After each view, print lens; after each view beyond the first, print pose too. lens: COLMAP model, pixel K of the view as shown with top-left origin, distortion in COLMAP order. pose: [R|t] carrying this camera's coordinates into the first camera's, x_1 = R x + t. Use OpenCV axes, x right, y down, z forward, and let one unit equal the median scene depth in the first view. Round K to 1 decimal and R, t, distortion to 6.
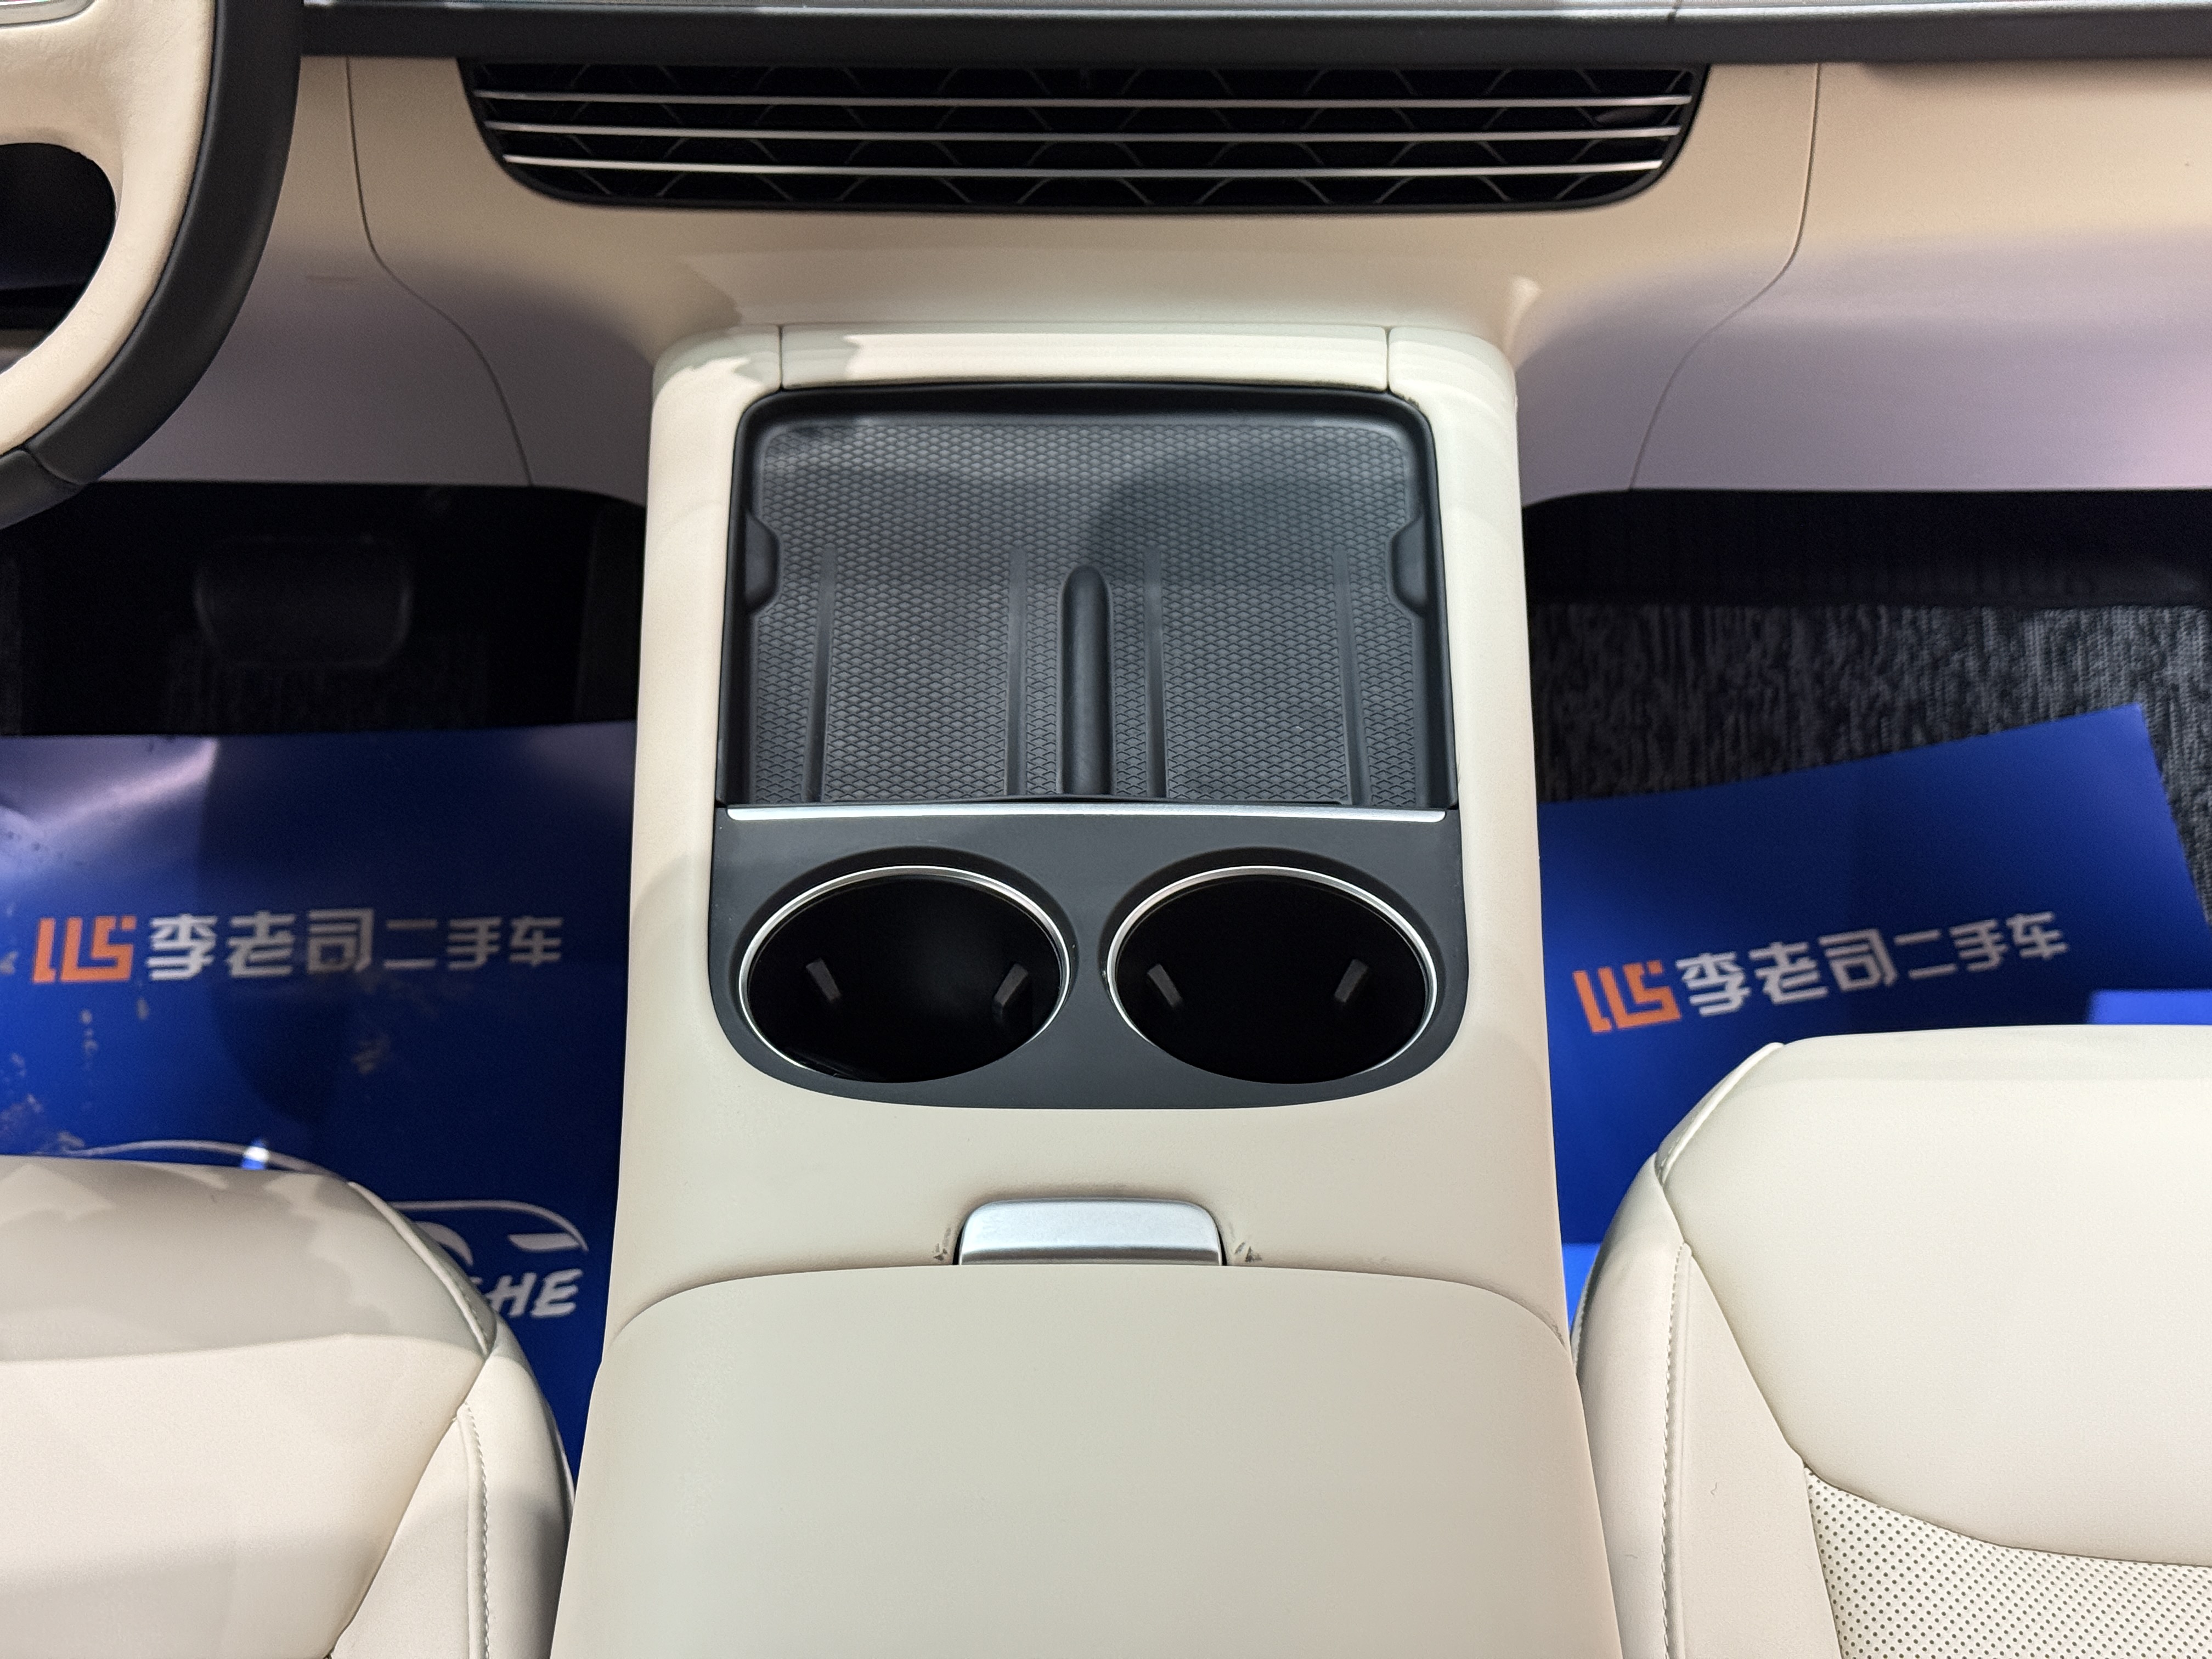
lens RADIAL K [[3102.5, 0, 1108.7], [0, 3102.5, 855.6], [0, 0, 1]] dist [0.173458, -0.344285]
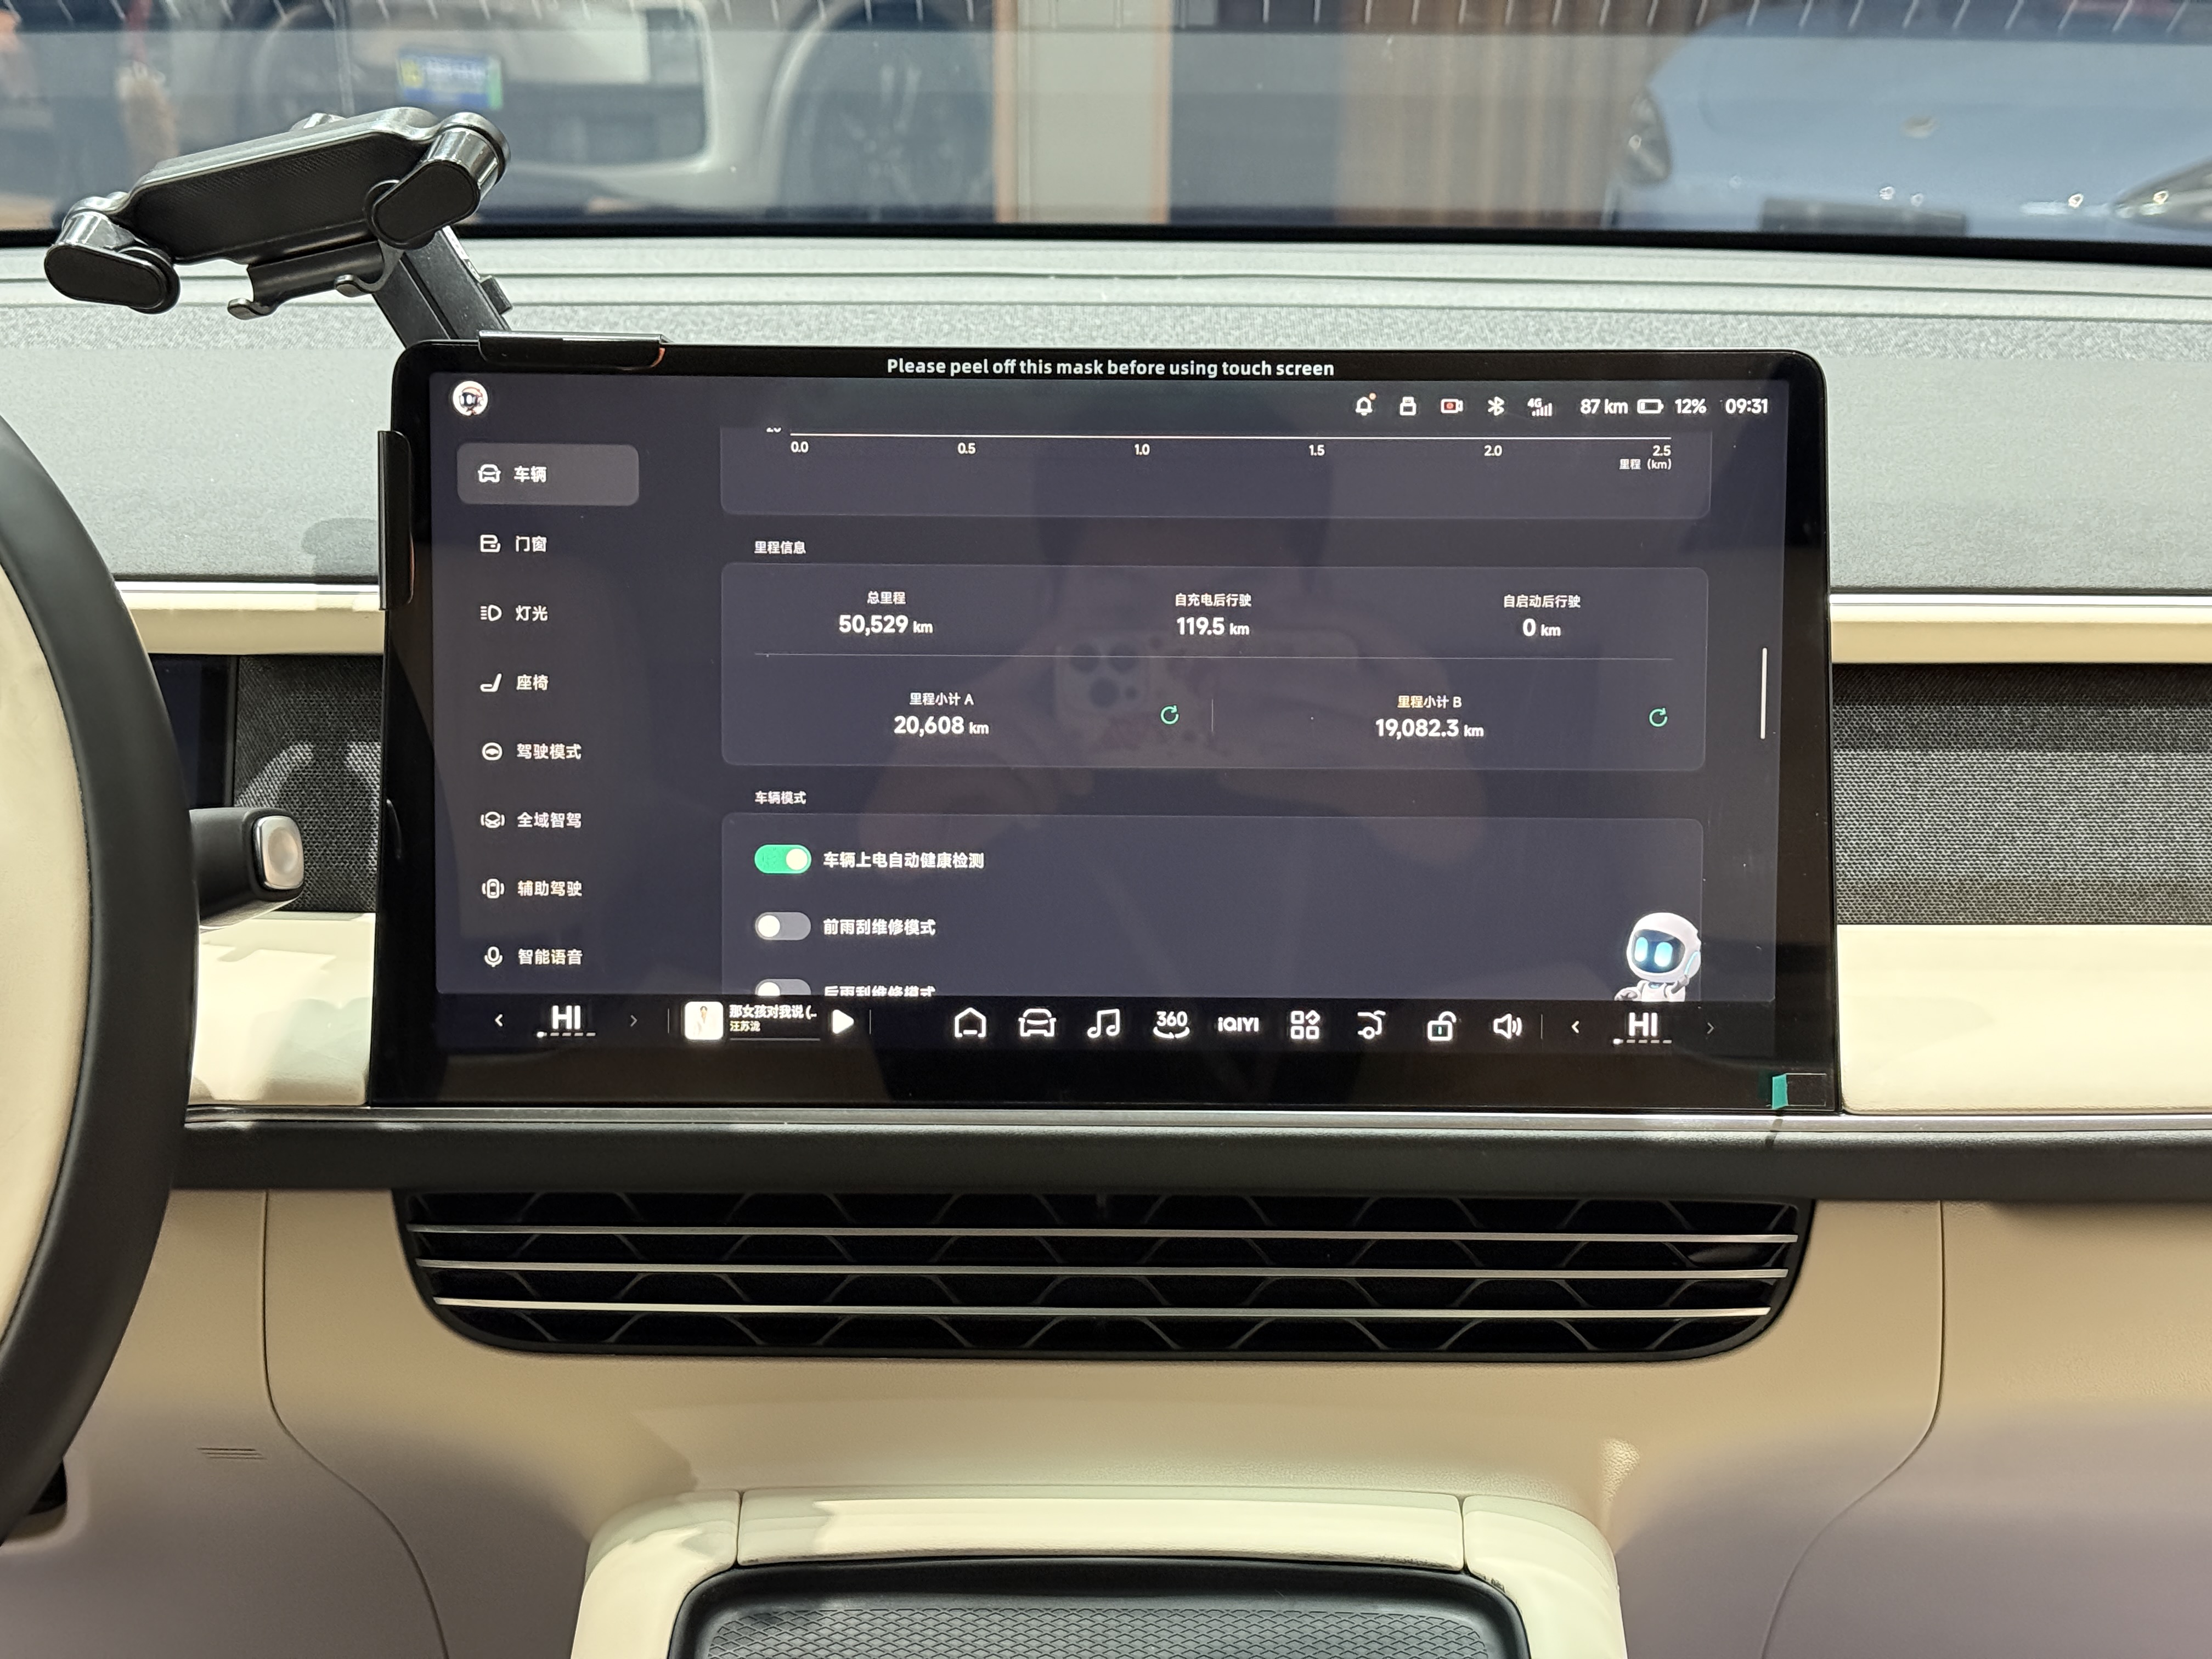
lens RADIAL K [[3068.8, 0, 1106.0], [0, 3068.8, 841.0], [0, 0, 1]] dist [0.124316, -0.072280]
pose [[0.999902, 0.000954, -0.013974, 0.005223], [-0.006351, 0.920091, -0.391653, -0.004602], [0.012484, 0.391703, 0.920007, 0.163920]]
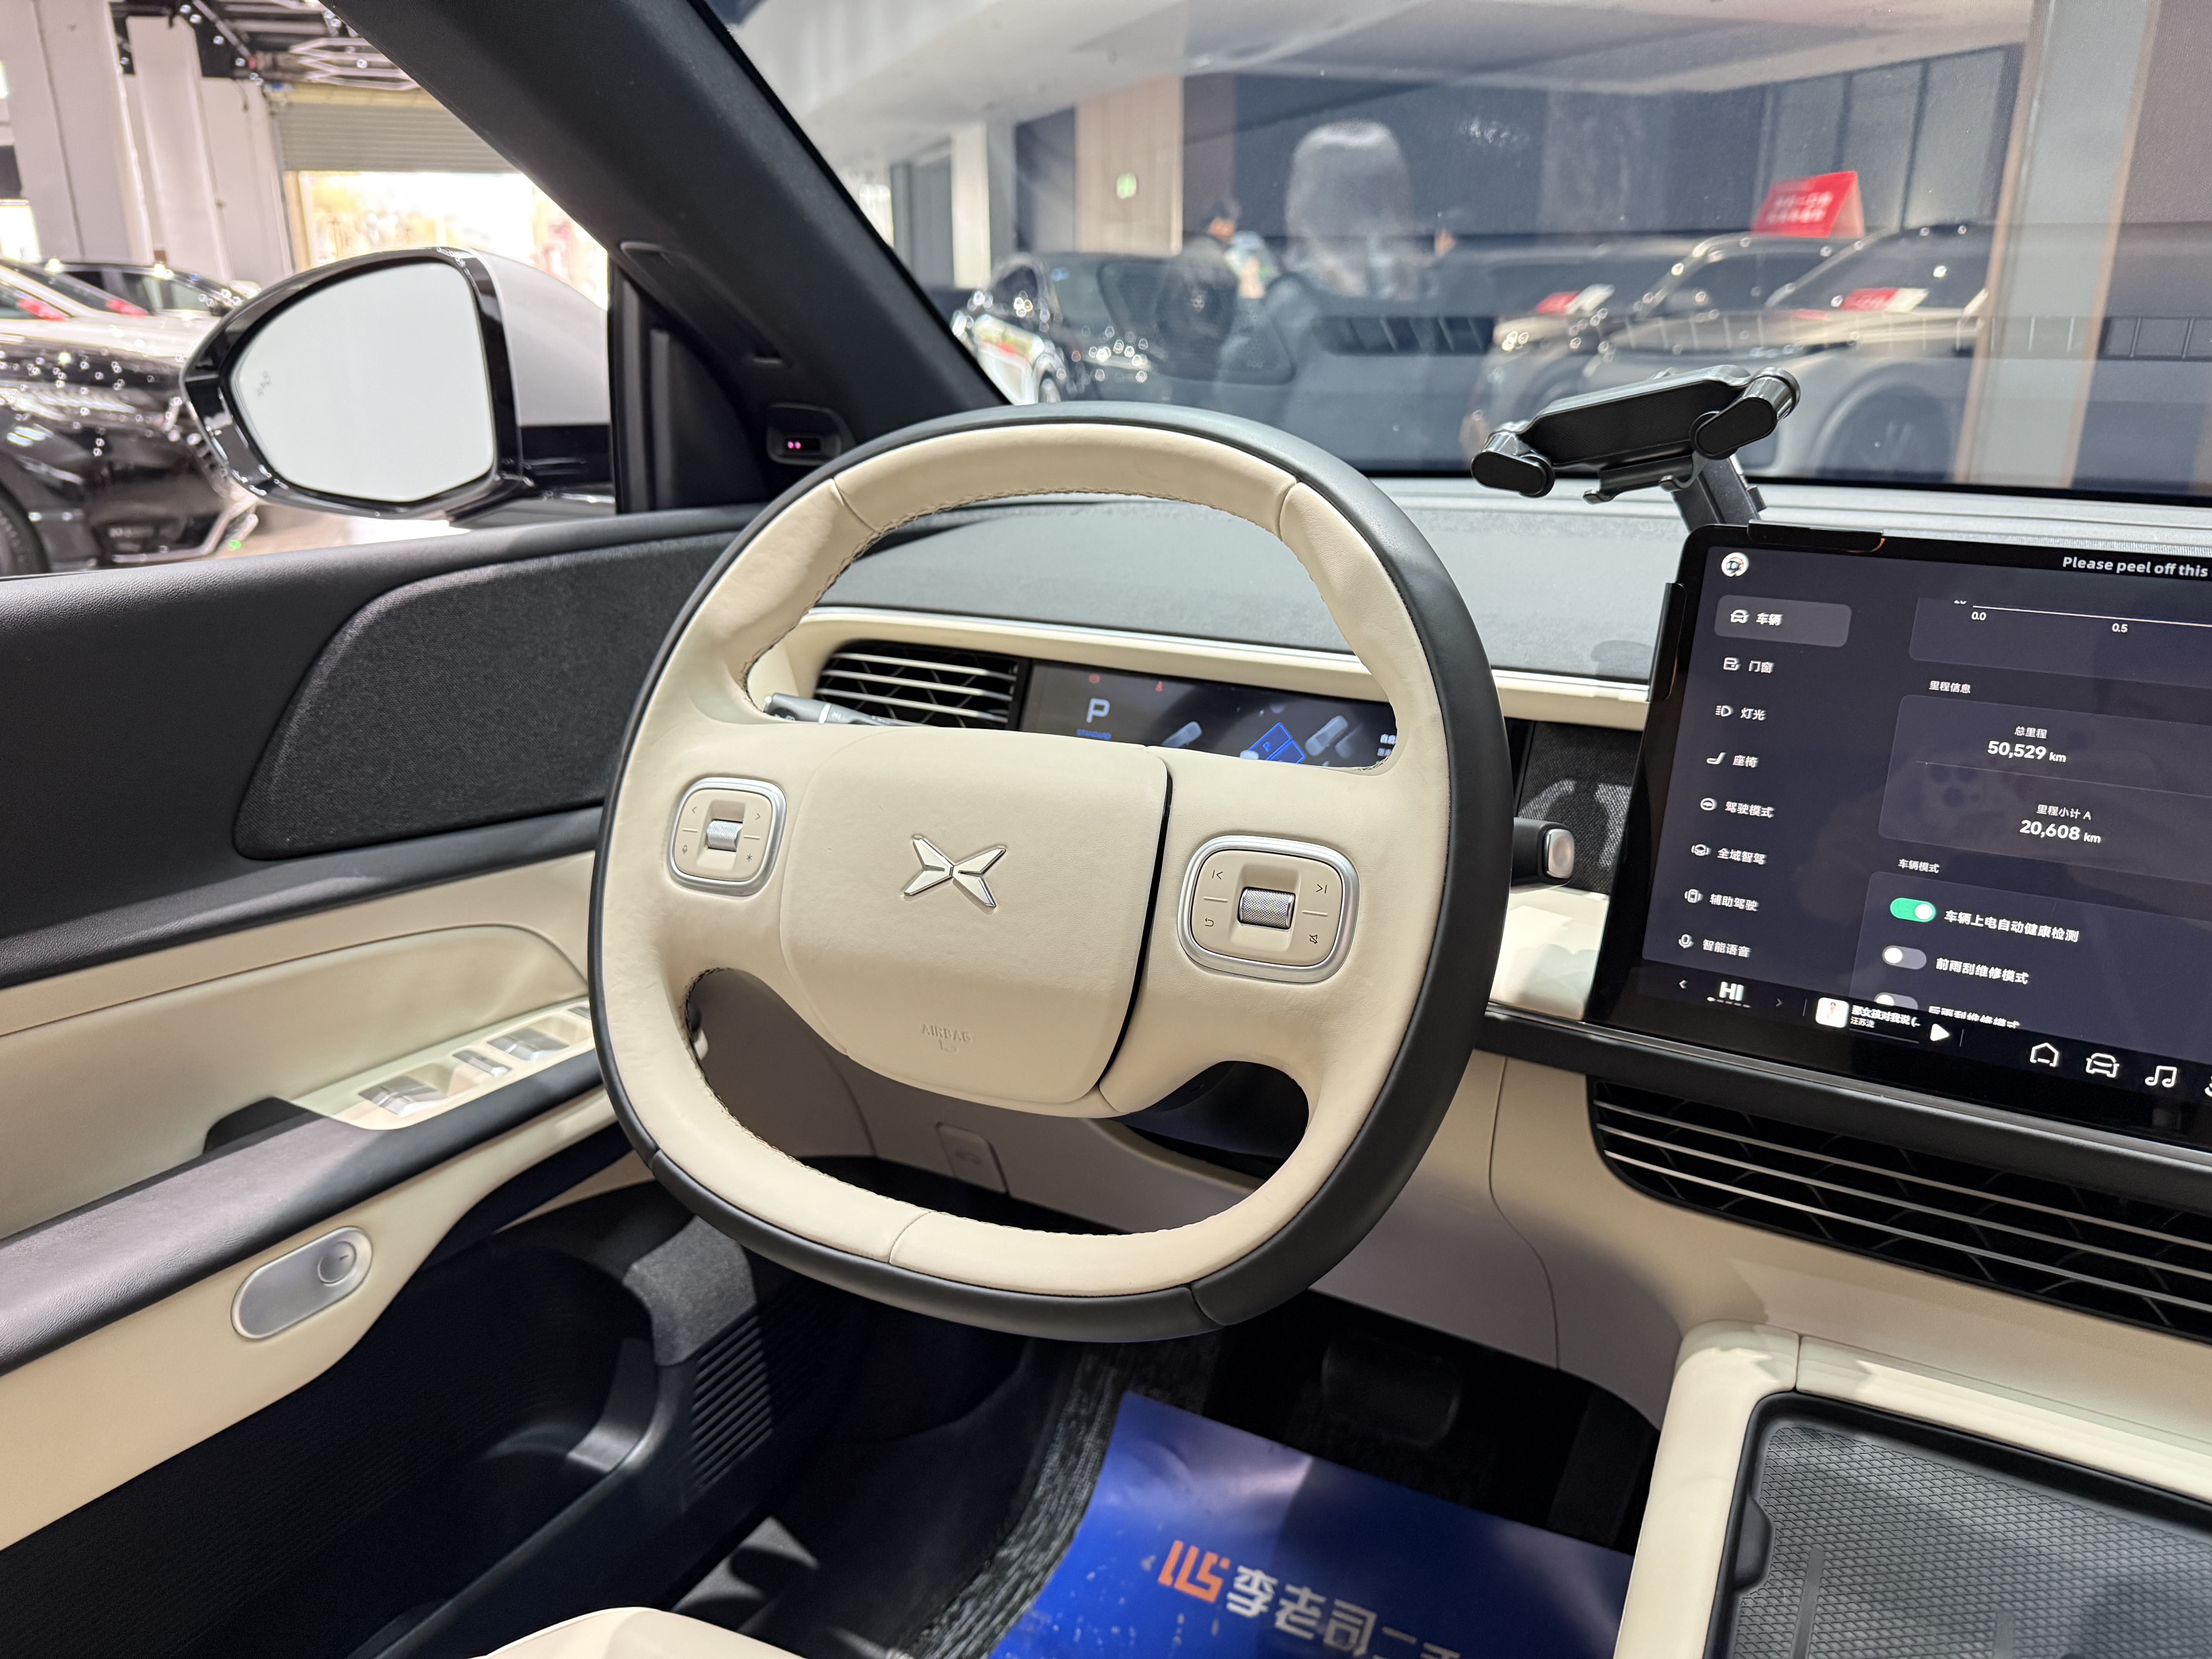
lens RADIAL K [[1574.8, 0, 1107.5], [0, 1574.8, 835.9], [0, 0, 1]] dist [0.024503, -0.063351]
pose [[0.866007, 0.150713, -0.476779, -0.076245], [-0.320950, 0.898701, -0.298878, -0.074814], [0.383437, 0.411852, 0.826653, 0.310140]]
